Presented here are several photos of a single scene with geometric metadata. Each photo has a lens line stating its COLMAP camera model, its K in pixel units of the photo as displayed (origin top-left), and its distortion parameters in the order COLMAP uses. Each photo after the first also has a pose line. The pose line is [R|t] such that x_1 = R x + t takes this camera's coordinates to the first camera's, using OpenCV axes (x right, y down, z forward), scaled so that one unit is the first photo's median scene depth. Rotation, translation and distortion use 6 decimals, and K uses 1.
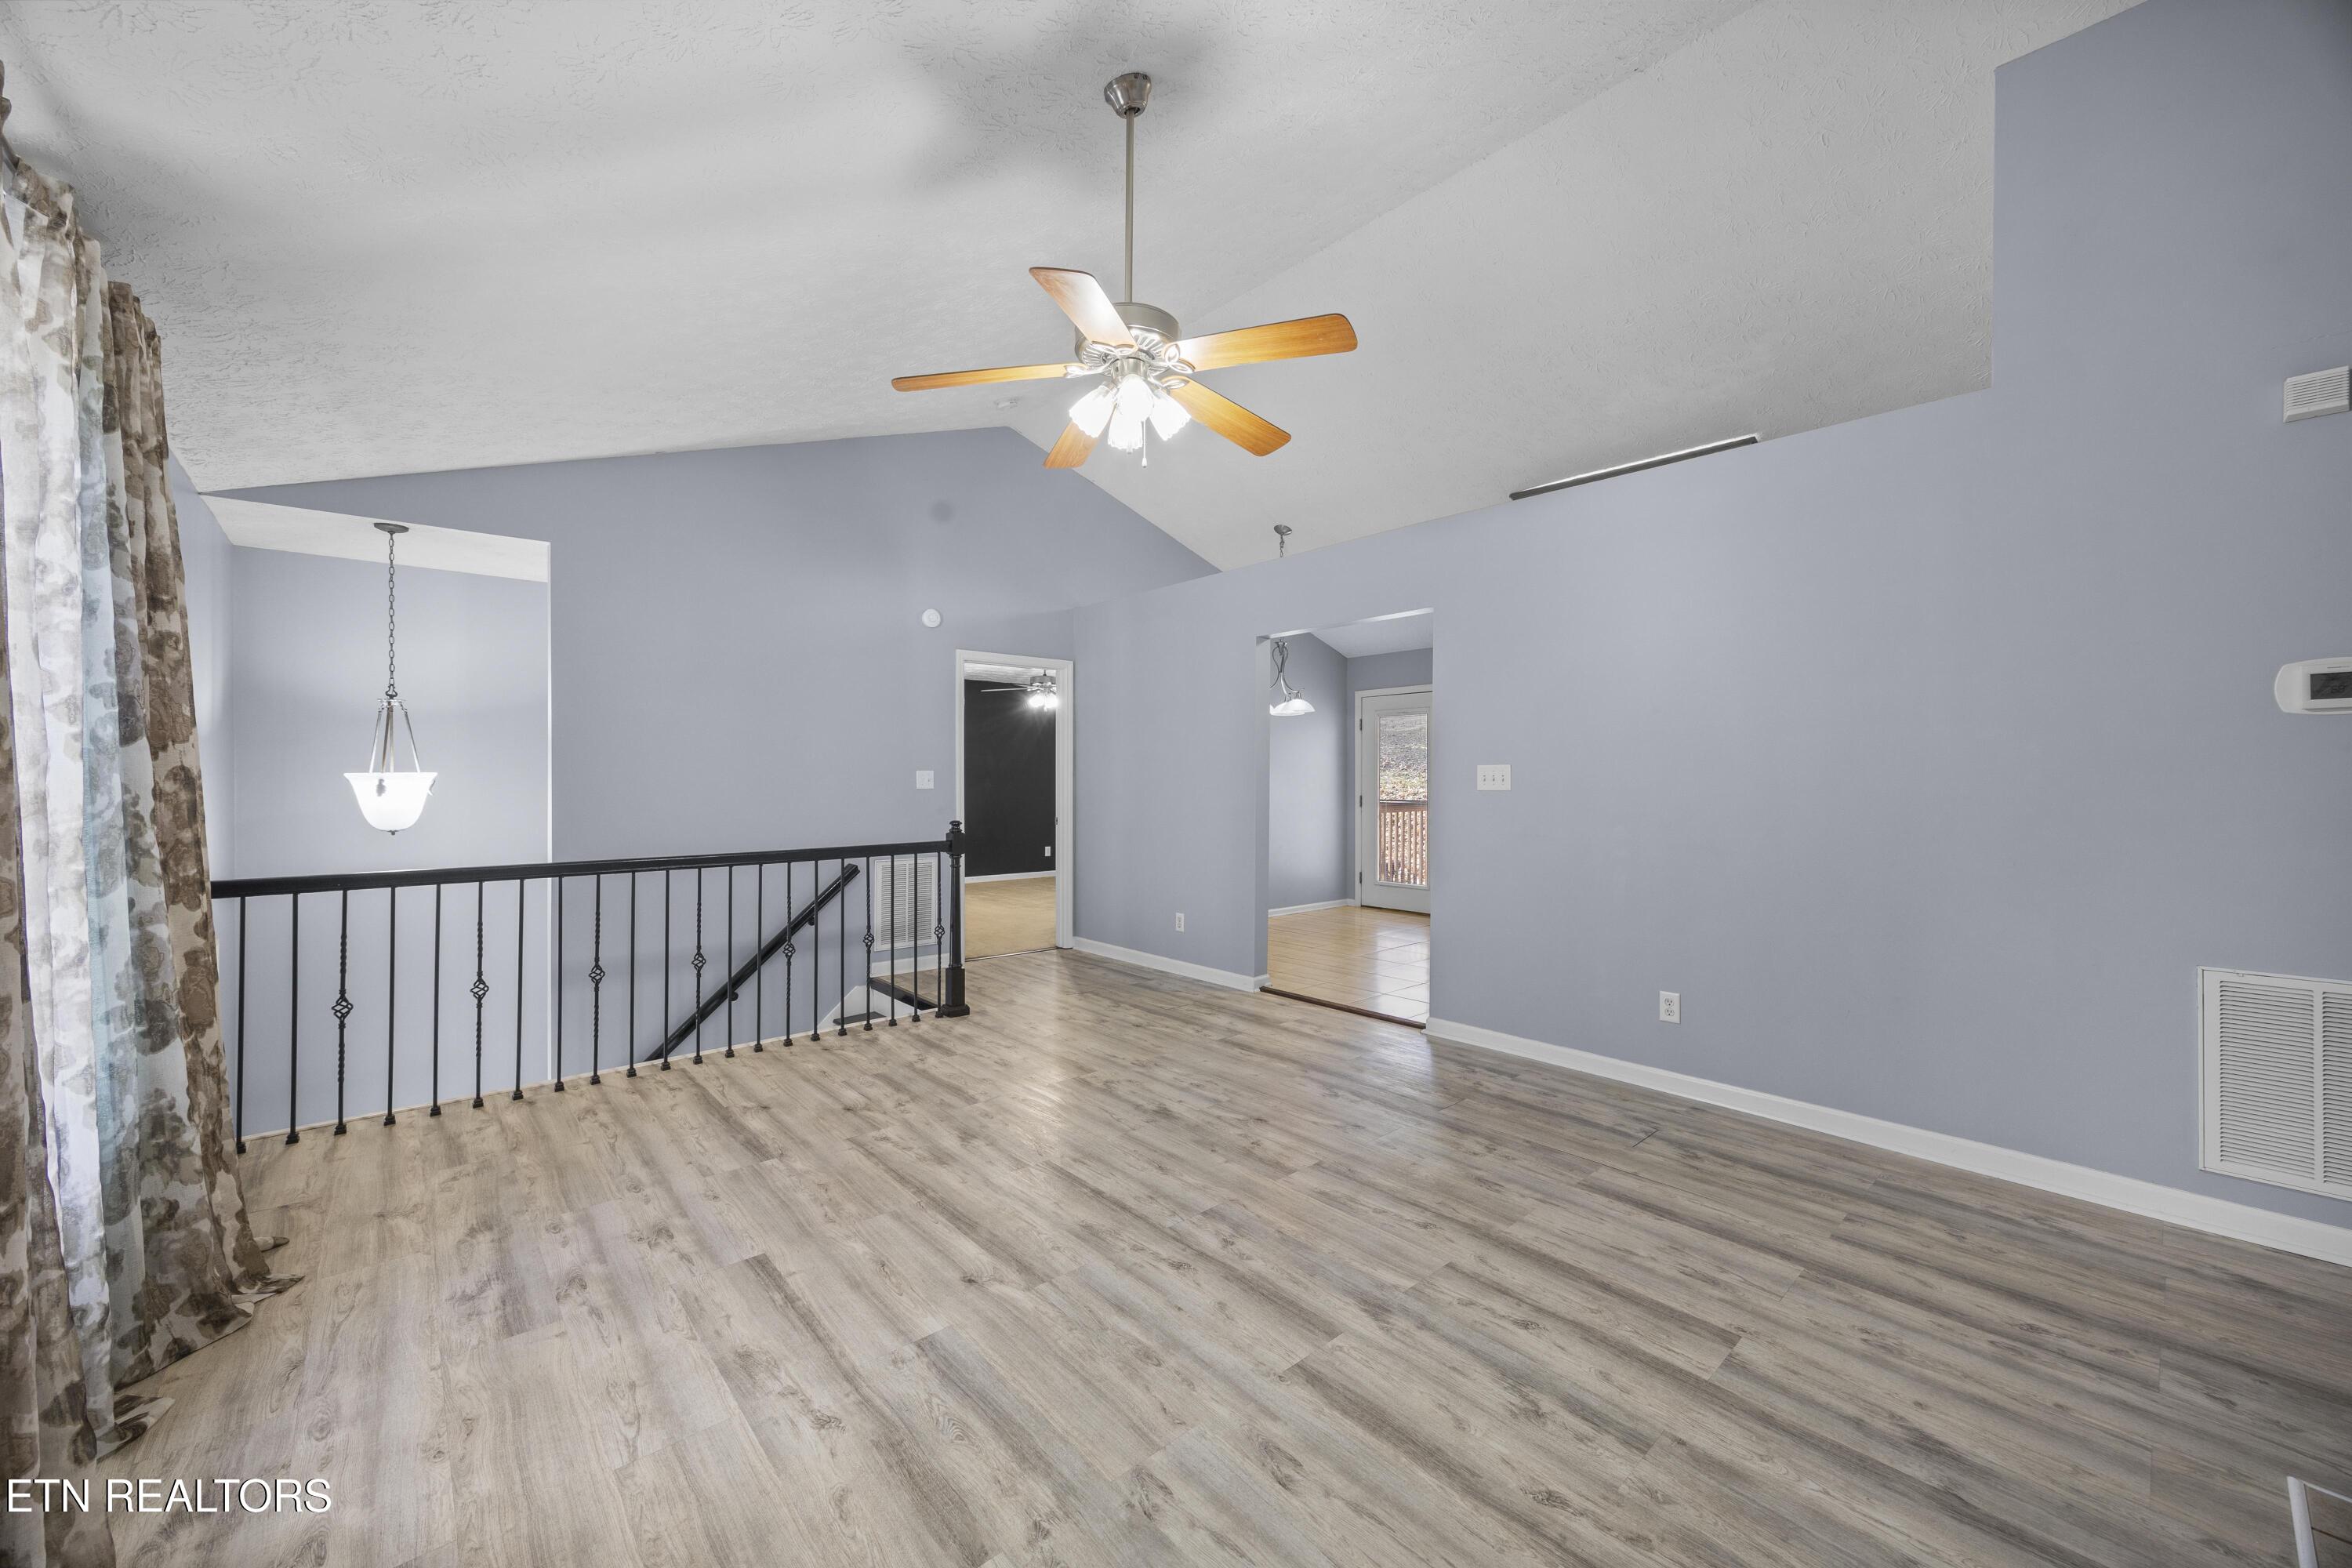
lens RADIAL K [[907.2, 0, 1184.0], [0, 907.2, 779.7], [0, 0, 1]] dist [-0.006386, 0.000763]
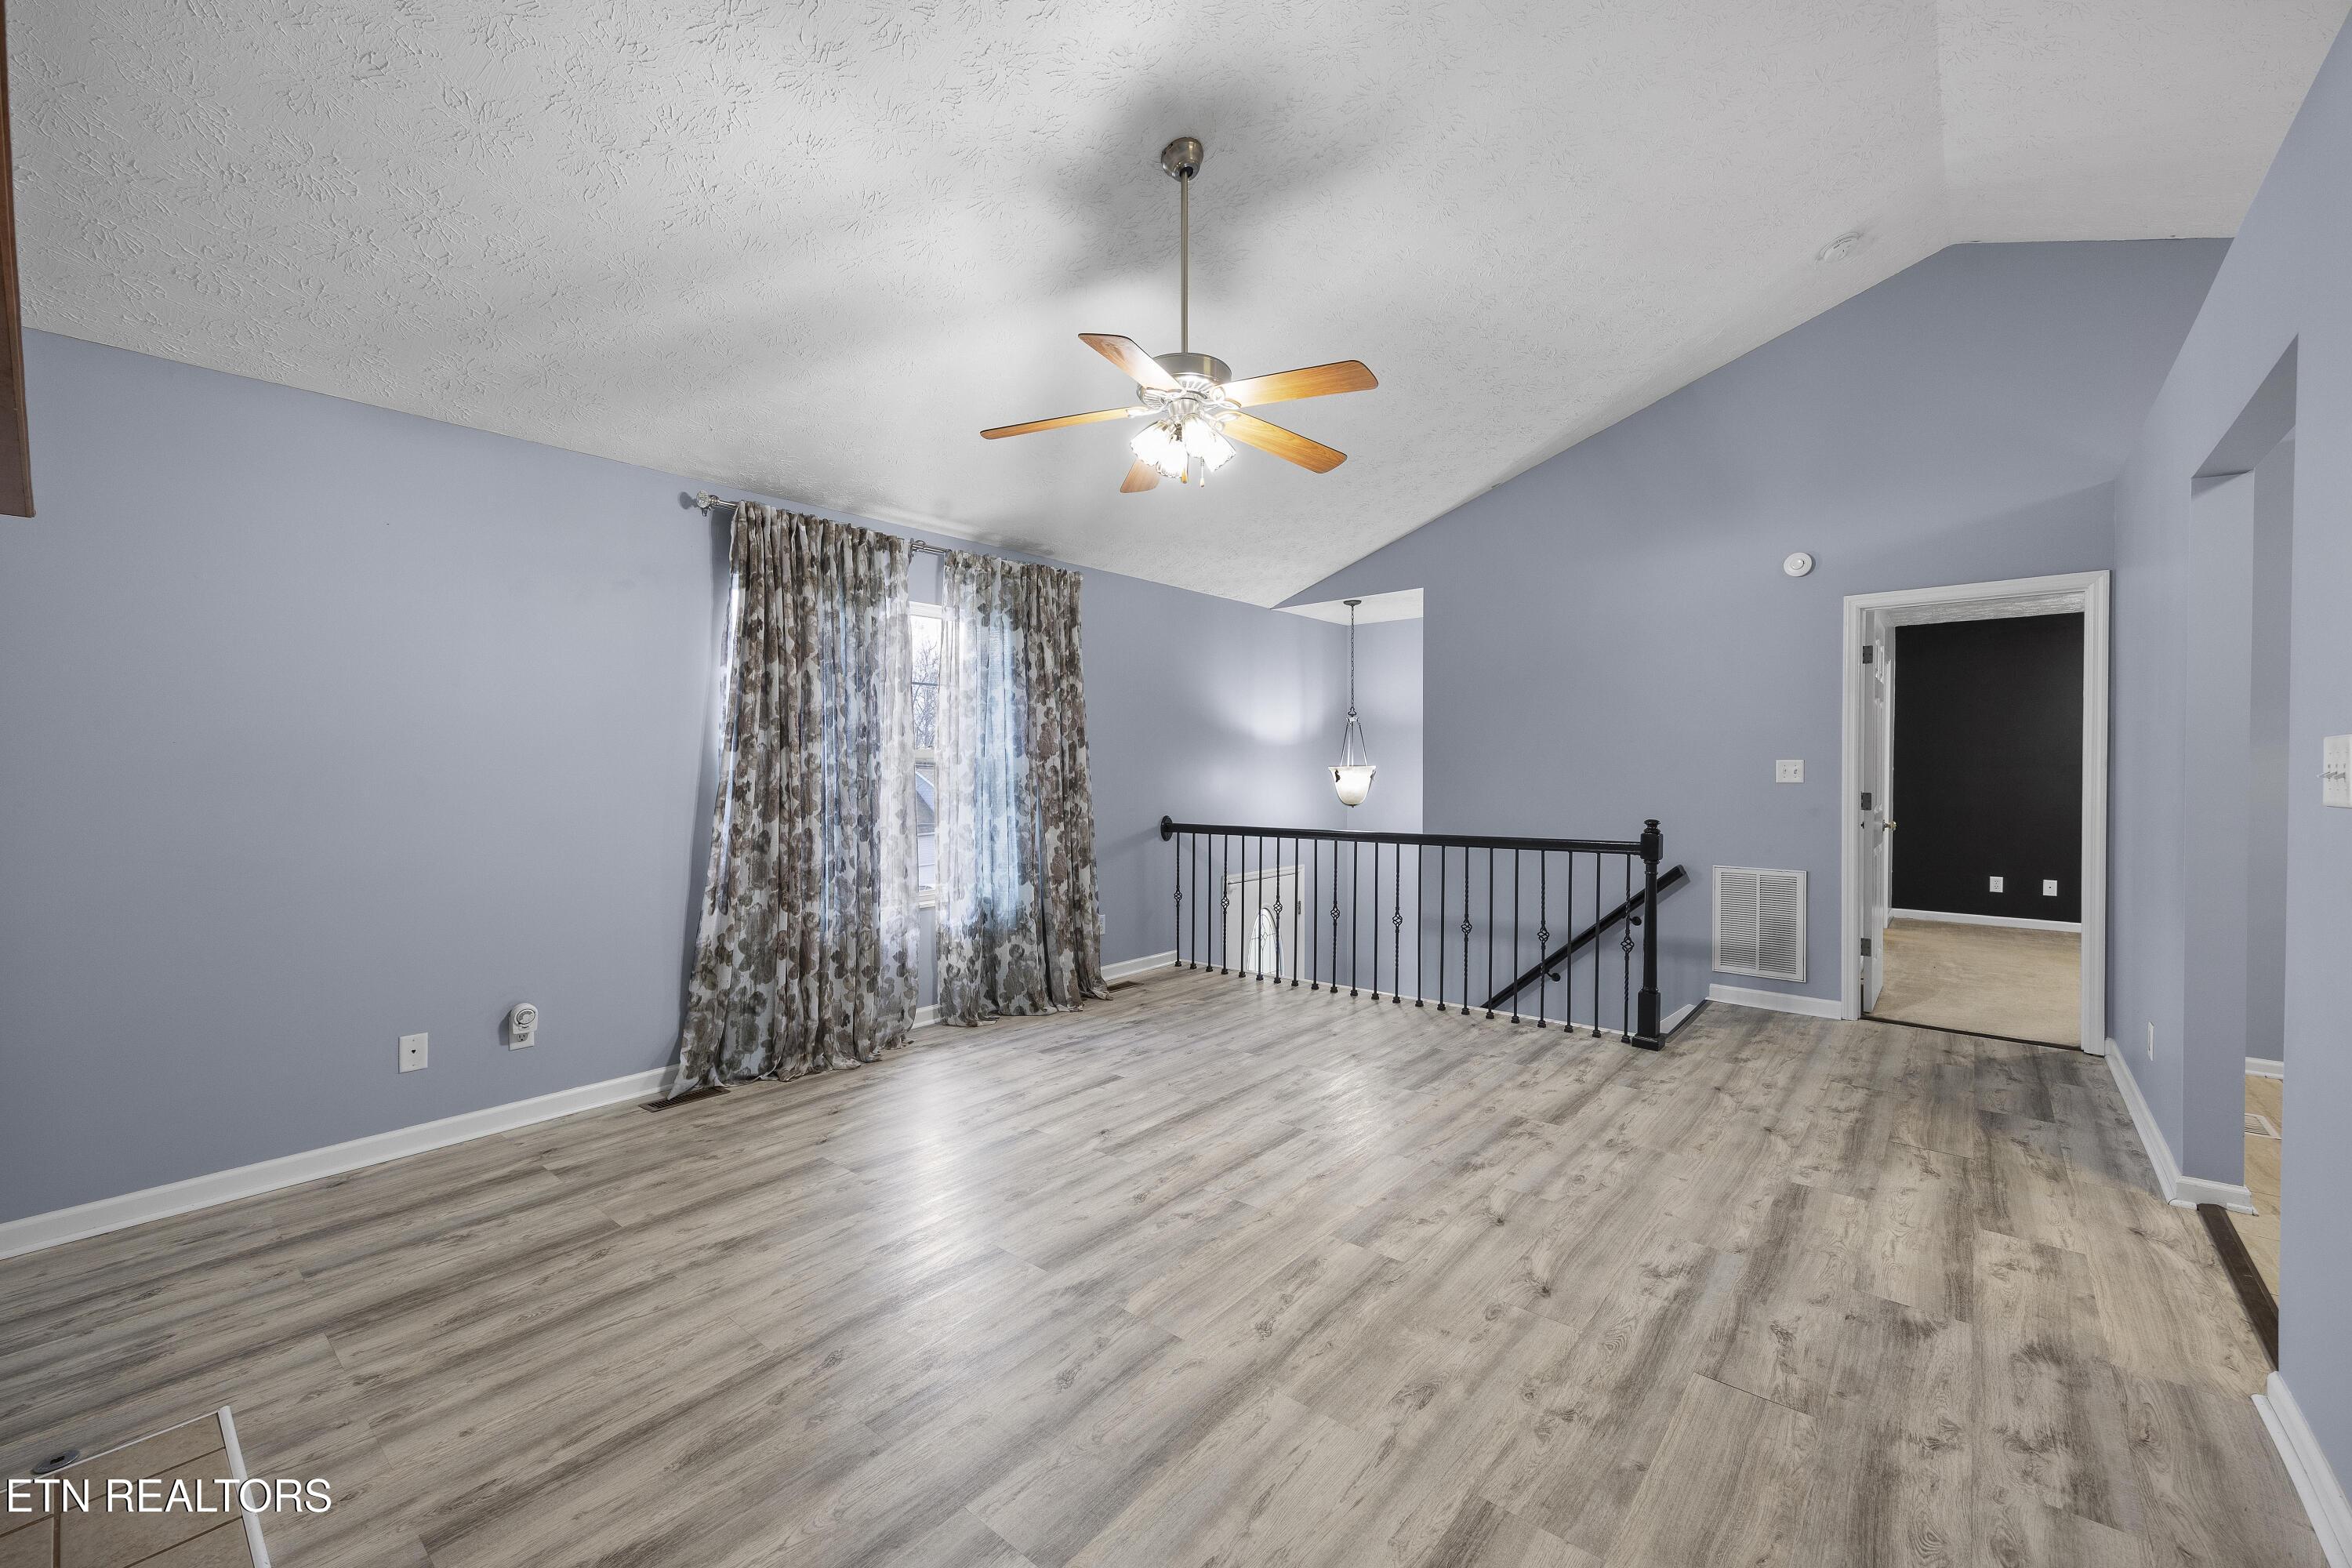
lens RADIAL K [[951.0, 0, 1155.2], [0, 951.0, 799.0], [0, 0, 1]] dist [0.007551, 0.000619]
pose [[0.126939, 0.032471, -0.991379, 1.014288], [-0.000481, 0.999466, 0.032674, -0.008098], [0.991910, -0.003671, 0.126887, 0.745749]]
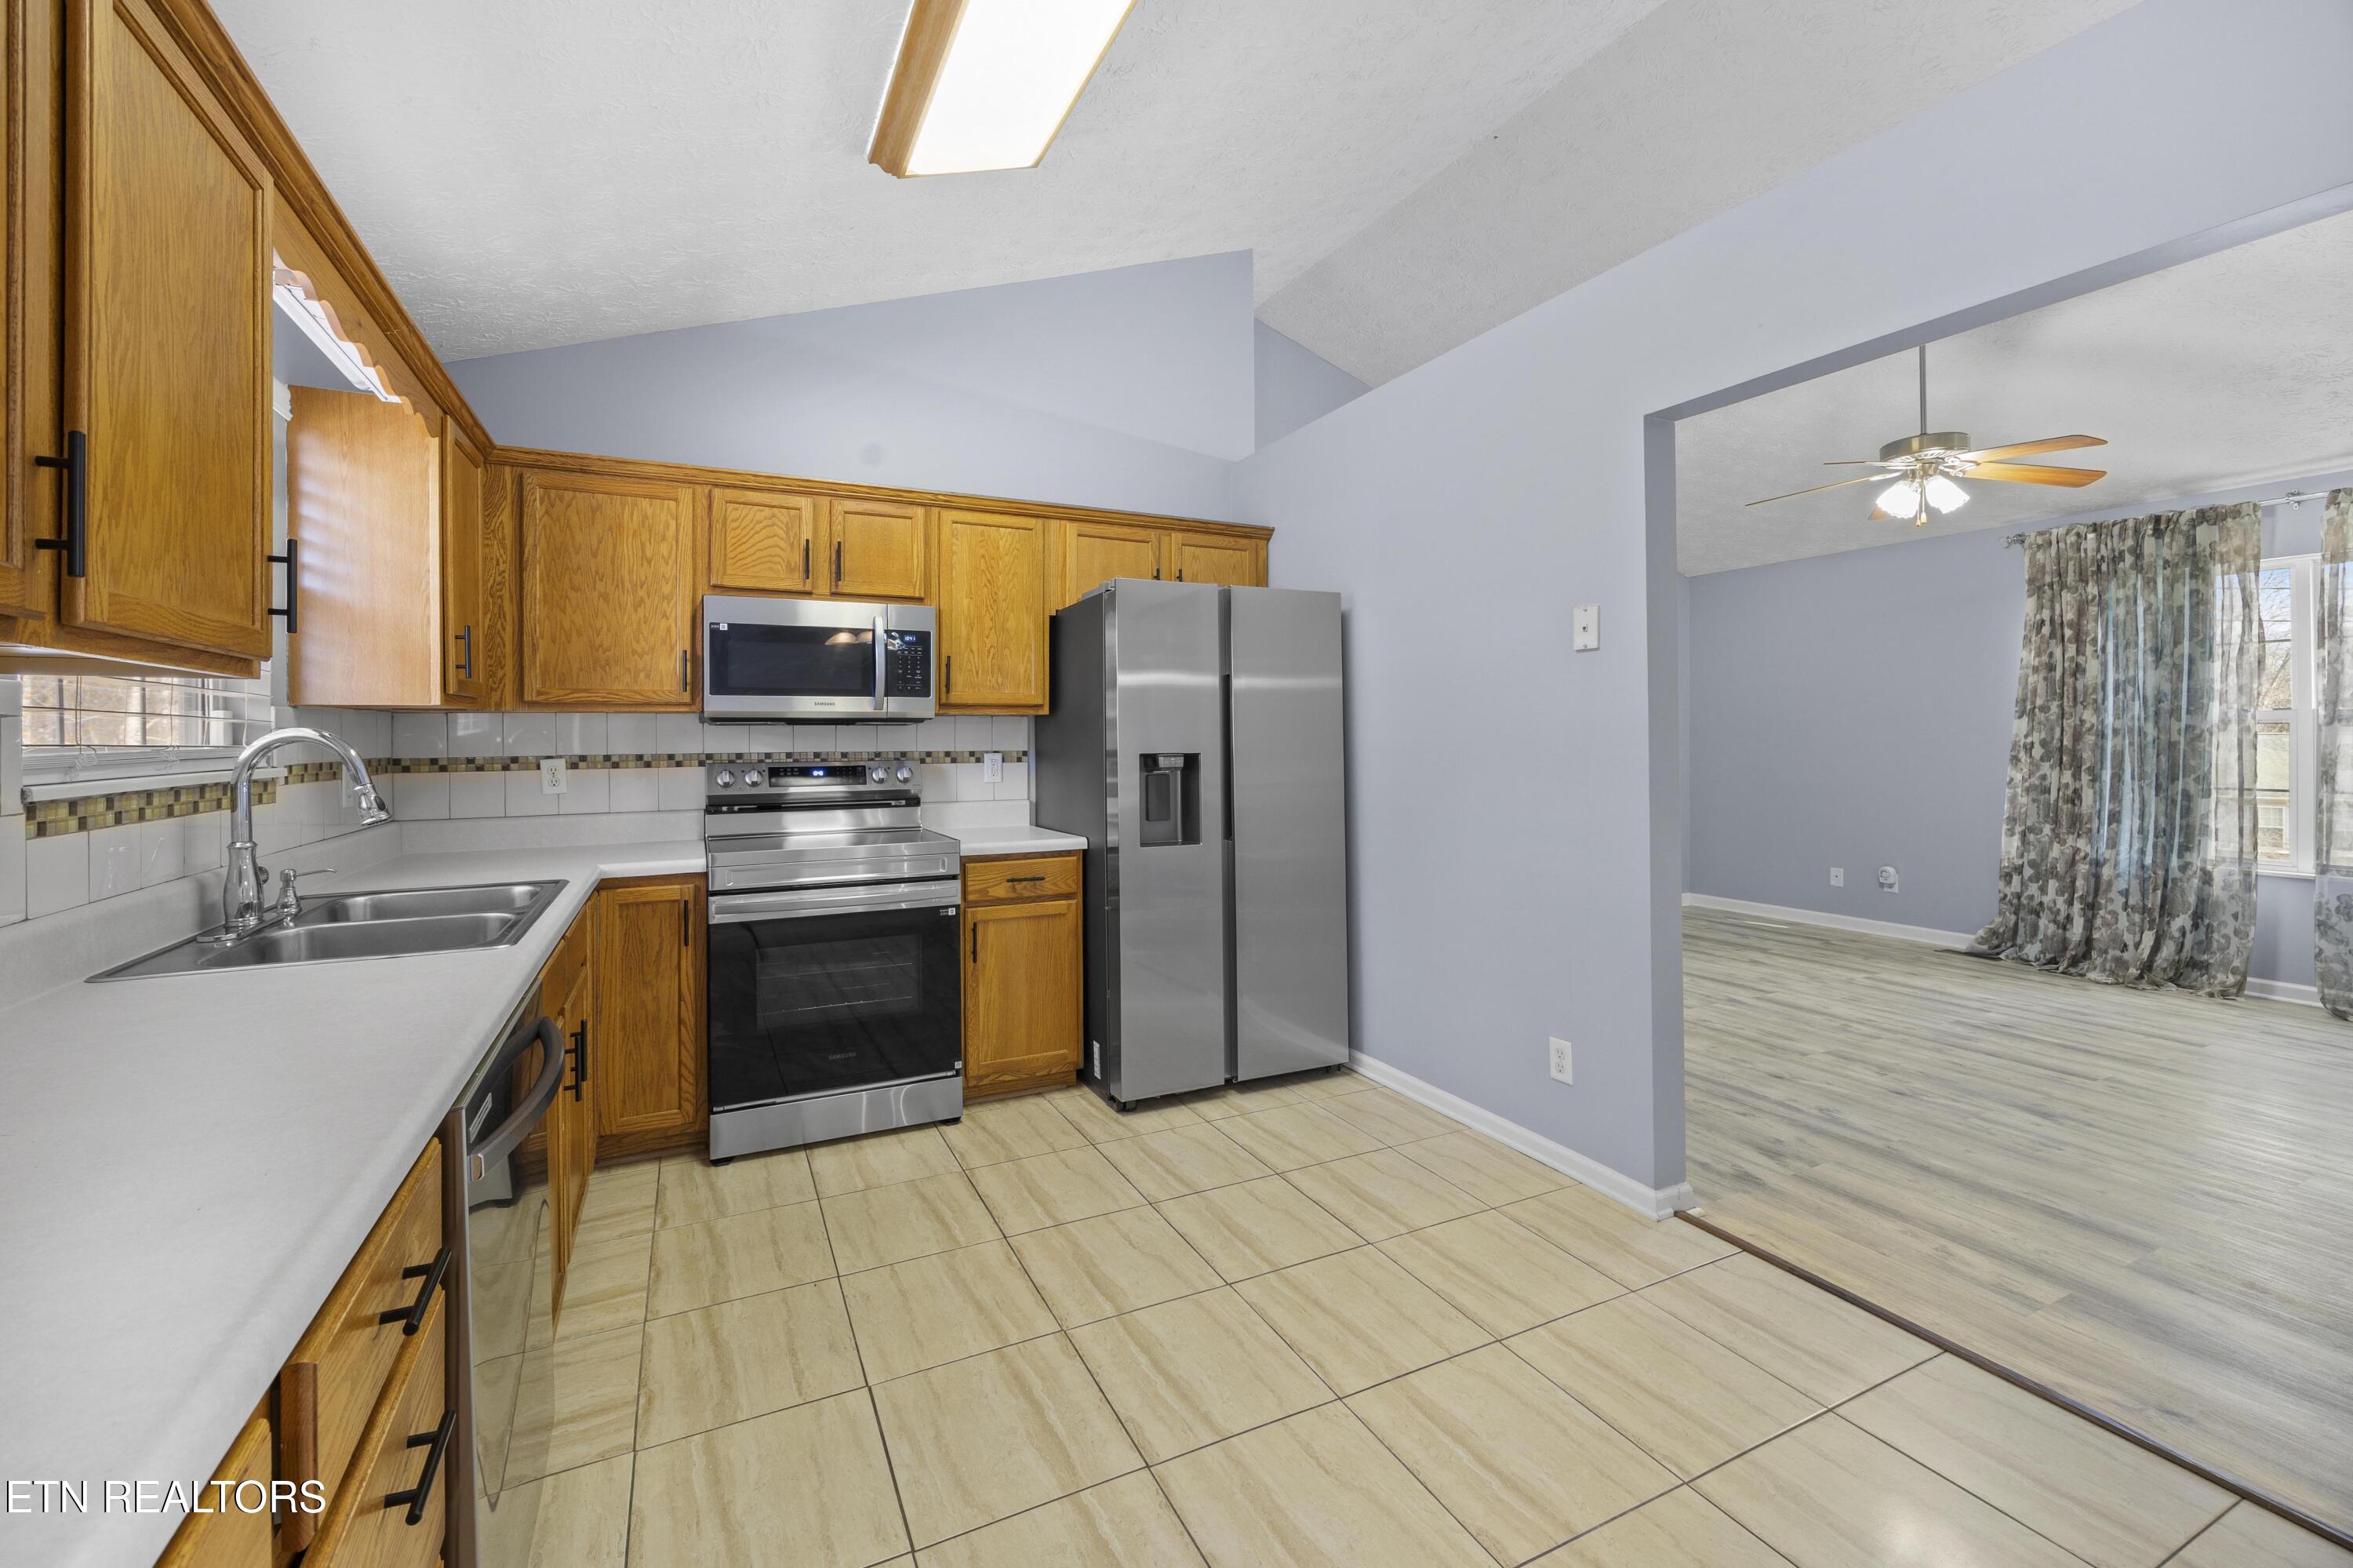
lens RADIAL K [[951.5, 0, 1144.9], [0, 951.5, 734.8], [0, 0, 1]] dist [0.007551, 0.000619]
pose [[-0.960027, 0.003708, 0.279885, 0.688941], [0.004840, 0.999983, 0.003350, -0.014165], [-0.279867, 0.004571, -0.960028, 2.676652]]
